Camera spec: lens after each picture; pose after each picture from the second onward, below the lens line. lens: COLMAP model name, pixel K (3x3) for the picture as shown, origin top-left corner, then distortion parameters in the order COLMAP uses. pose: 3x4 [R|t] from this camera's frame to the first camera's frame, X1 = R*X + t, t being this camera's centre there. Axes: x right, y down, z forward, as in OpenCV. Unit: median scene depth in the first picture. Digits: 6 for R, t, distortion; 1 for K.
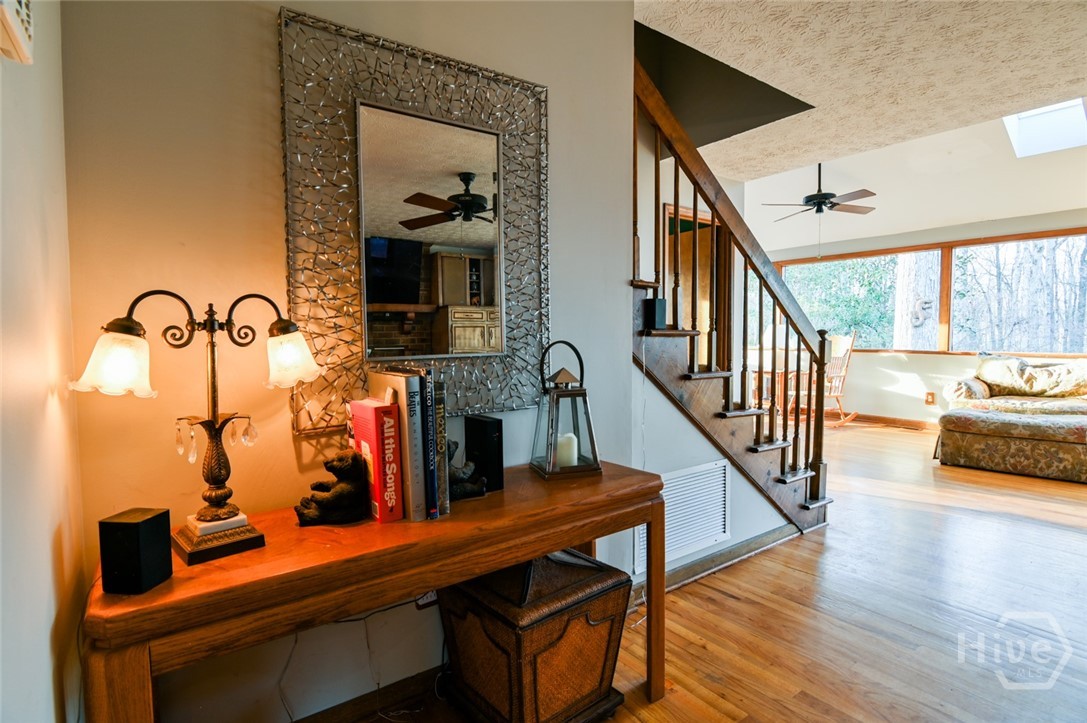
lens RADIAL K [[533.3, 0, 546.4], [0, 533.3, 363.2], [0, 0, 1]] dist [-0.018810, 0.000075]
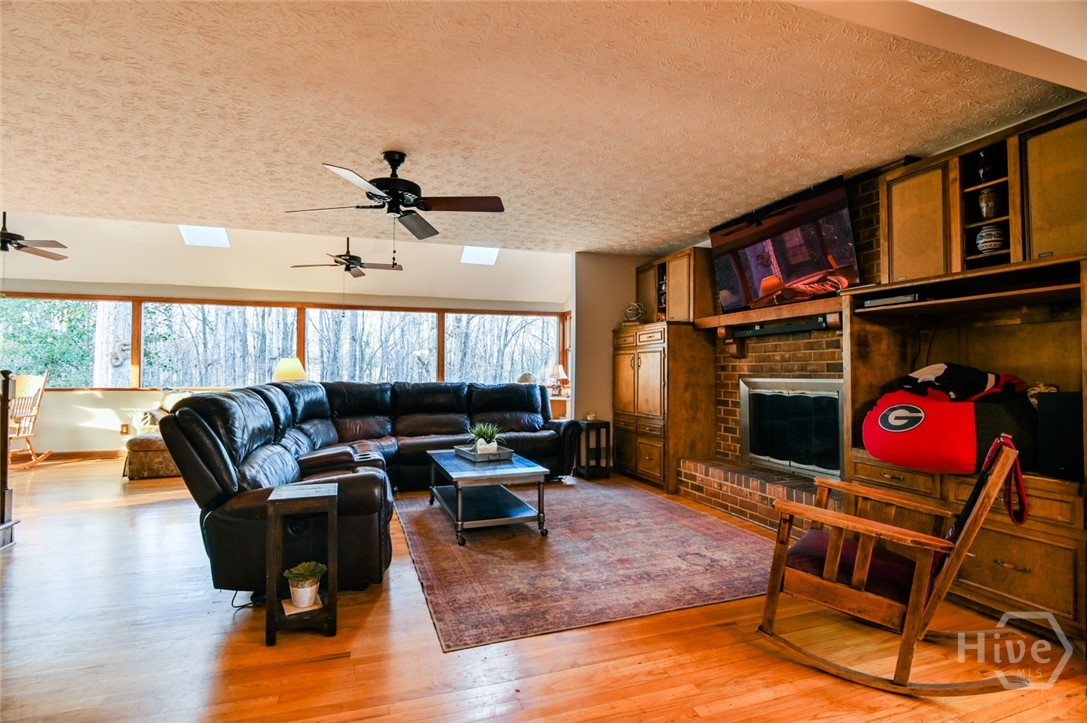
lens RADIAL K [[533.3, 0, 544.3], [0, 533.3, 358.2], [0, 0, 1]] dist [-0.018810, 0.000075]
pose [[0.291735, 0.026299, 0.956138, -0.108468], [0.052529, 0.997673, -0.043469, 0.009722], [-0.955056, 0.062906, 0.289675, -0.215991]]
